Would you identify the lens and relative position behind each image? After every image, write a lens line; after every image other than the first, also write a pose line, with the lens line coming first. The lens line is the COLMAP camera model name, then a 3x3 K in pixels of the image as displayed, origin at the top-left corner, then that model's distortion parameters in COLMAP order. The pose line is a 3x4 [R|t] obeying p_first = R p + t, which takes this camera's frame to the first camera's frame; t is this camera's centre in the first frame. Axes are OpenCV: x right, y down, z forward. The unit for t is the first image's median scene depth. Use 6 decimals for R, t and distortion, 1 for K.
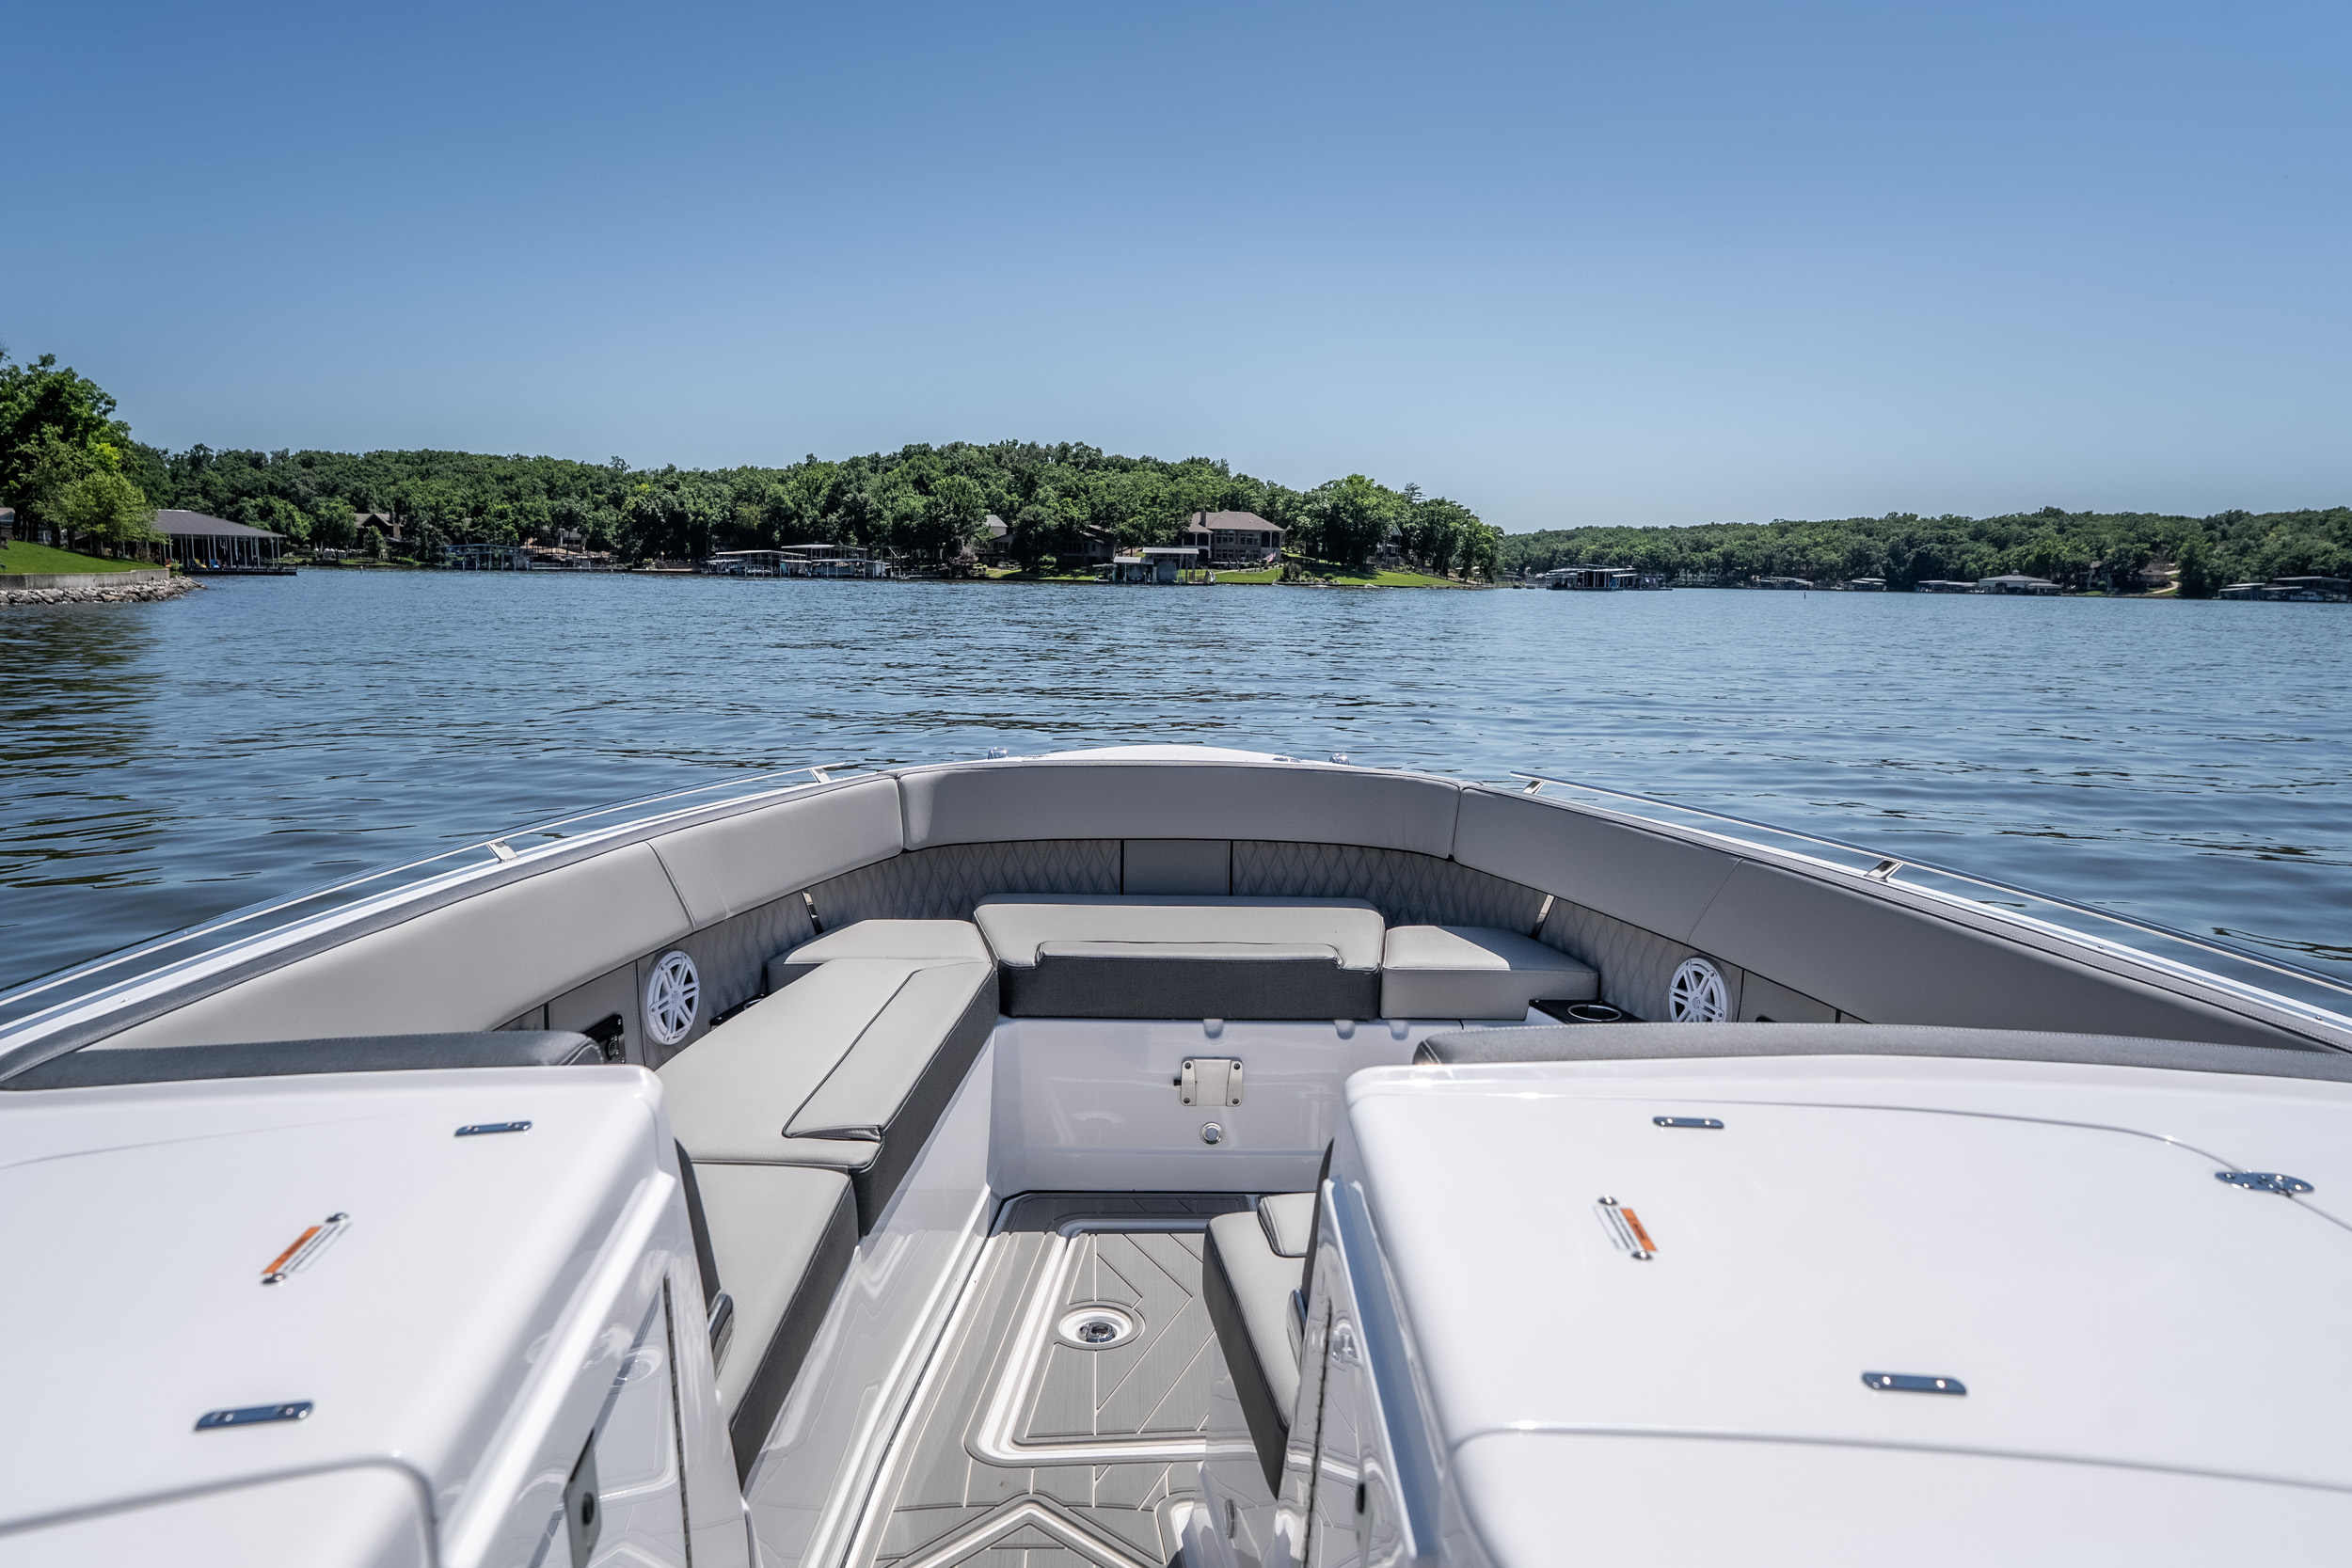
lens RADIAL K [[1688.4, 0, 1176.0], [0, 1688.4, 784.0], [0, 0, 1]] dist [0.000171, 0.000274]
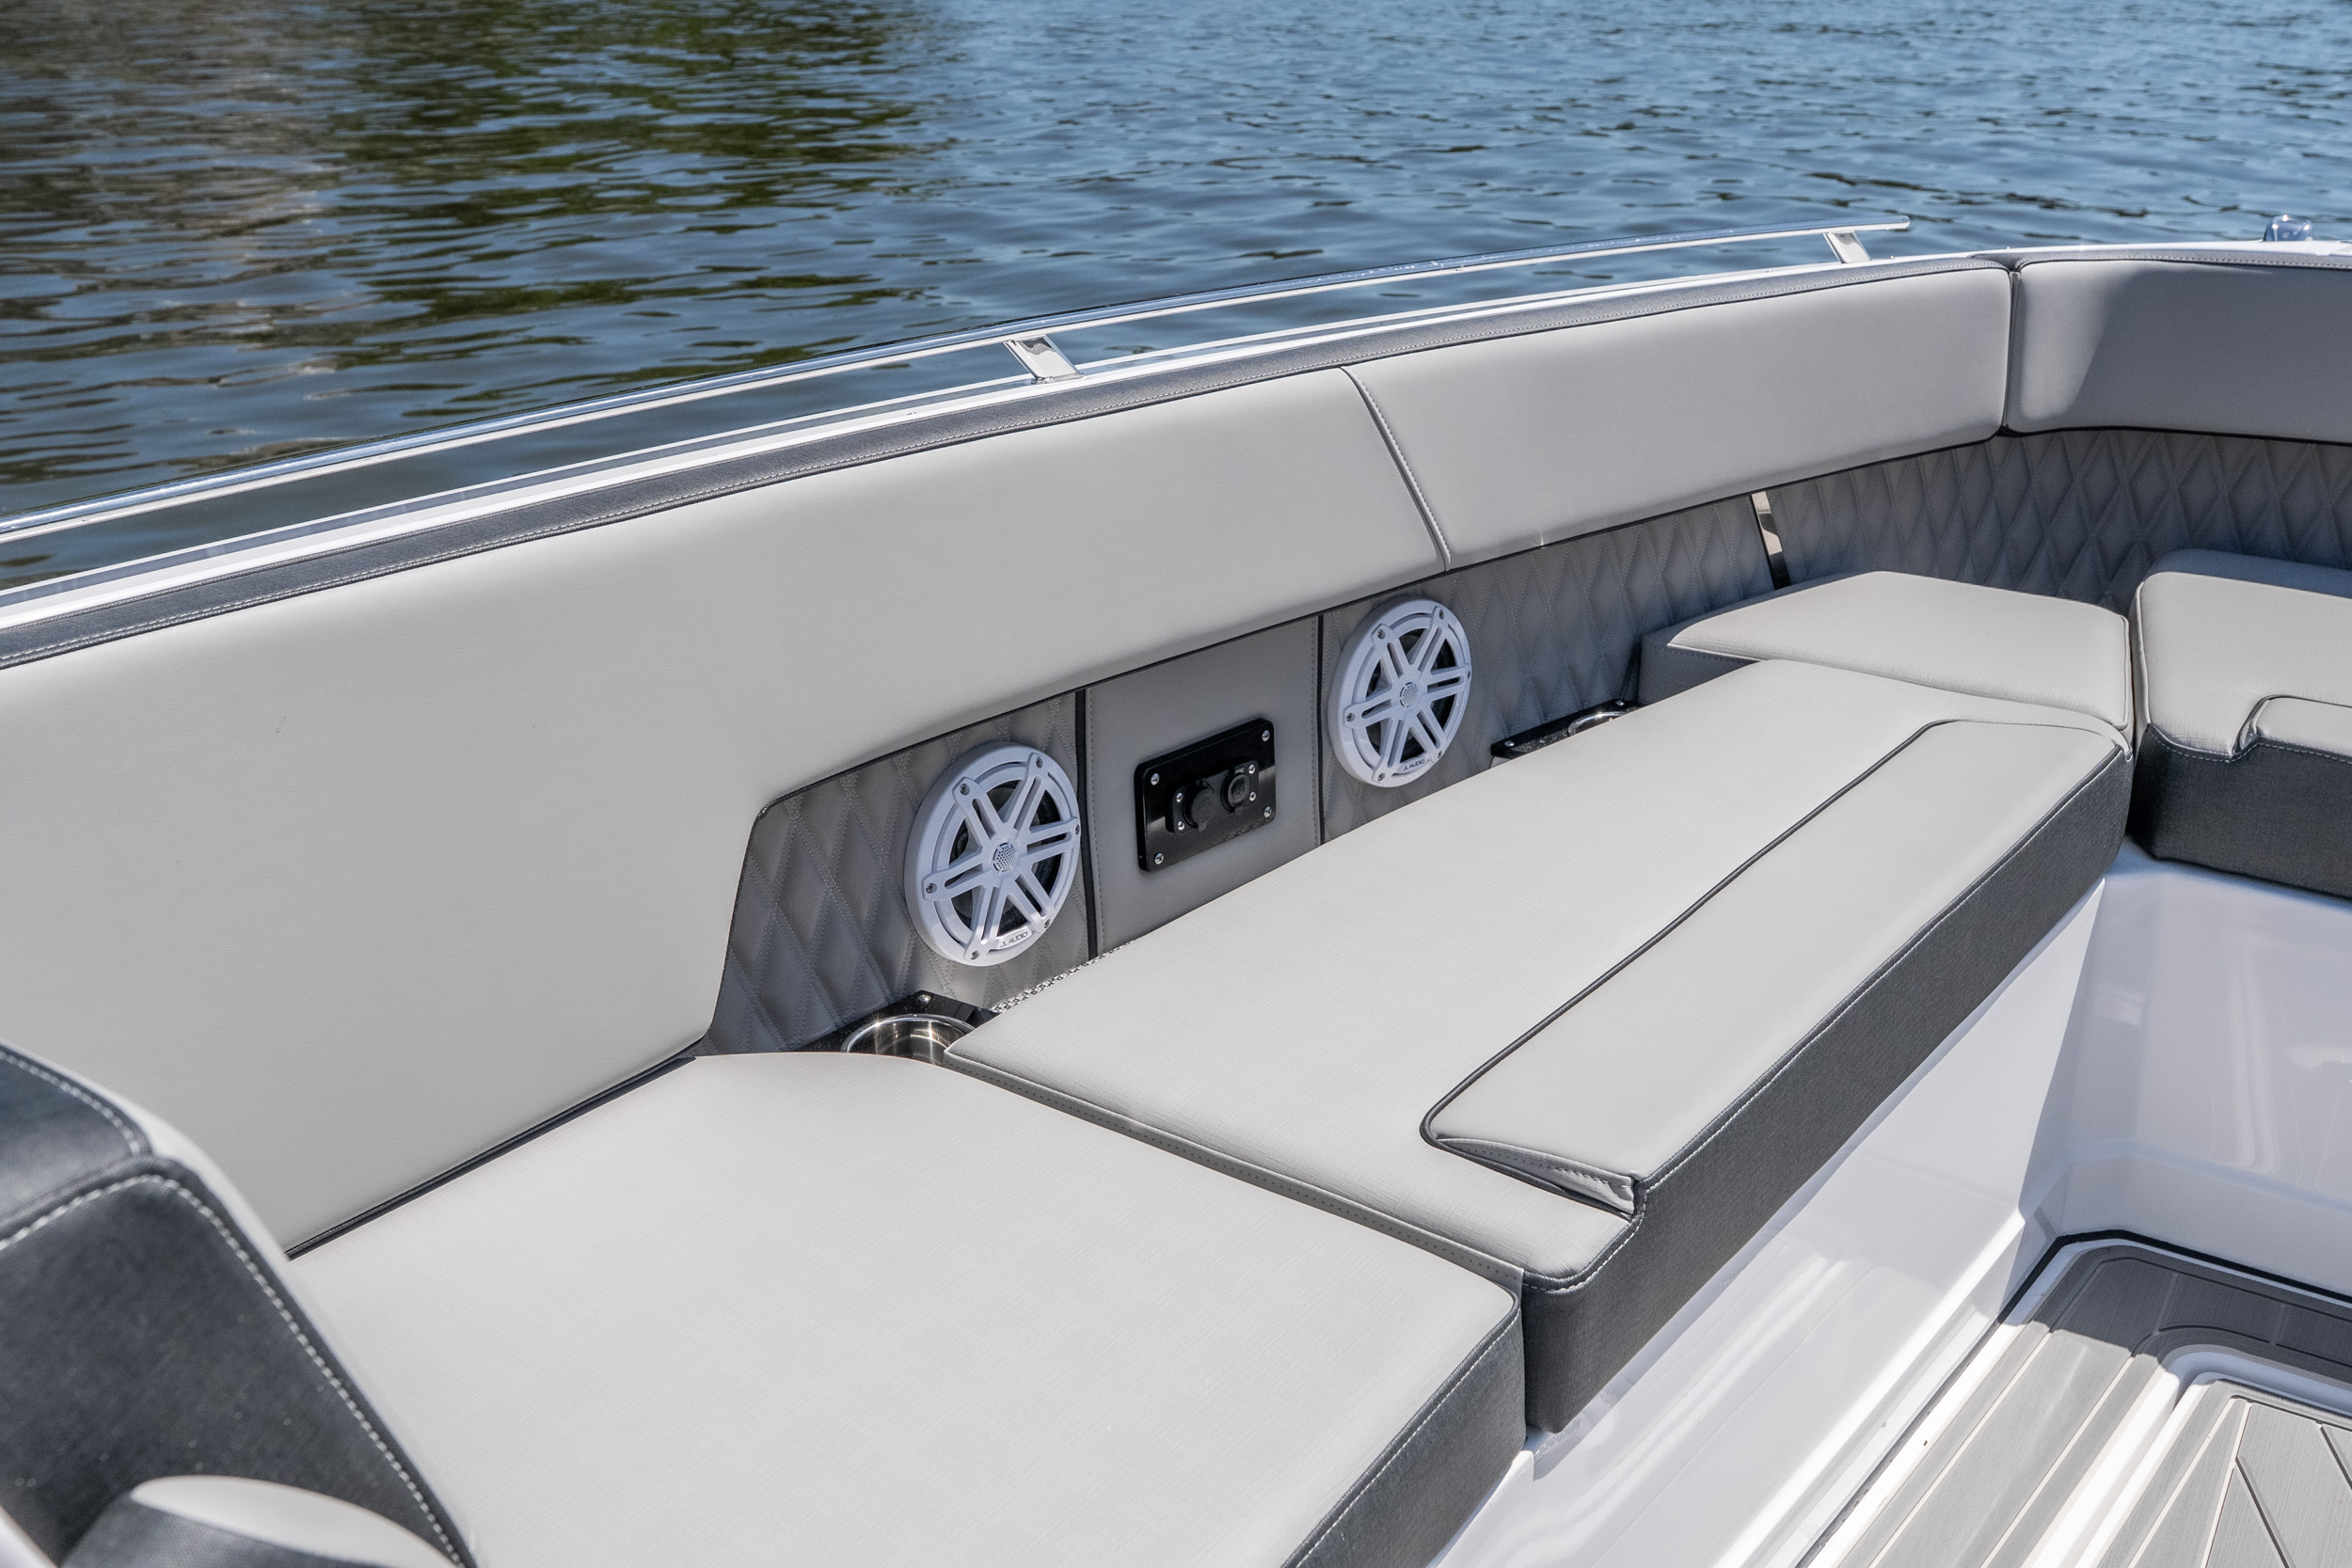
lens RADIAL K [[2478.0, 0, 1175.8], [0, 2478.0, 725.2], [0, 0, 1]] dist [-0.113652, 0.294009]
pose [[0.837317, 0.197636, -0.509746, 0.007700], [-0.086874, 0.968625, 0.232851, -0.021751], [0.539772, -0.150686, 0.828215, 0.357537]]
